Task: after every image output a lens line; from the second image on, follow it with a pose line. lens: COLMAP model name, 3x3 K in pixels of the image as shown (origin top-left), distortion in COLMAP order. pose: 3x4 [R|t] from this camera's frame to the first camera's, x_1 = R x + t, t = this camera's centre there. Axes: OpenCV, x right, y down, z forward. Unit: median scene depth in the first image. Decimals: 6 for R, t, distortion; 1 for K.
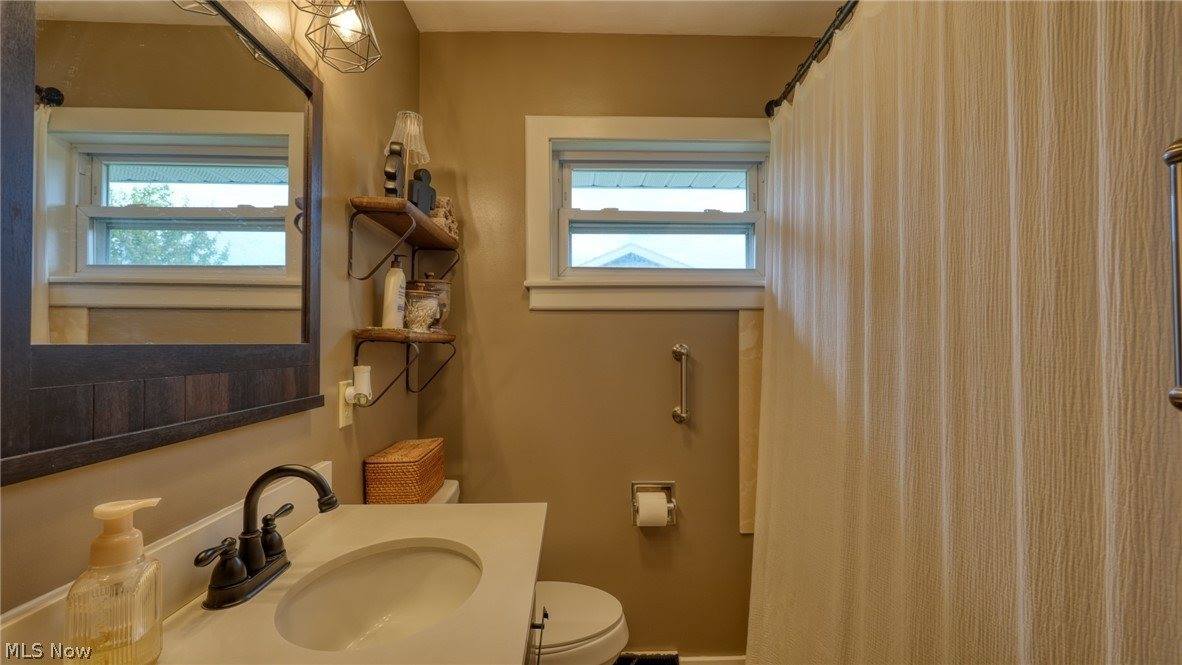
lens RADIAL K [[515.1, 0, 591.0], [0, 515.1, 332.5], [0, 0, 1]] dist [-0.018249, 0.008463]
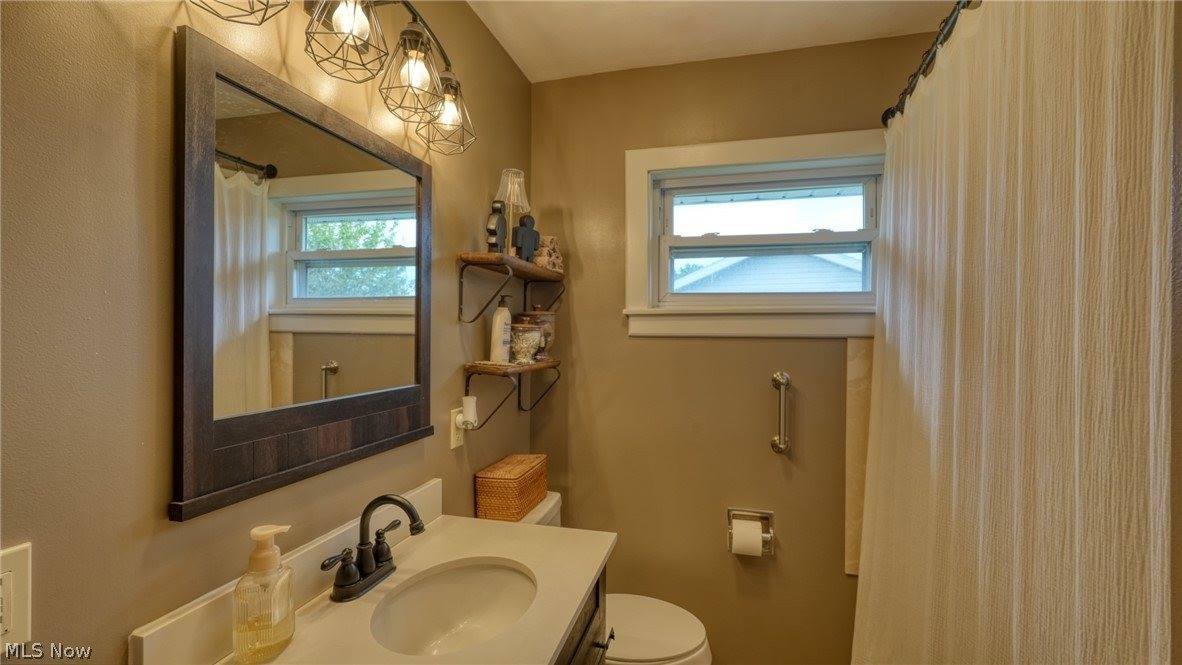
lens RADIAL K [[515.1, 0, 591.0], [0, 515.1, 332.5], [0, 0, 1]] dist [-0.018249, 0.008463]
pose [[0.958949, 0.006283, -0.283508, 0.124864], [-0.000809, 0.999811, 0.019423, -0.085323], [0.283576, -0.018397, 0.958773, -0.038347]]
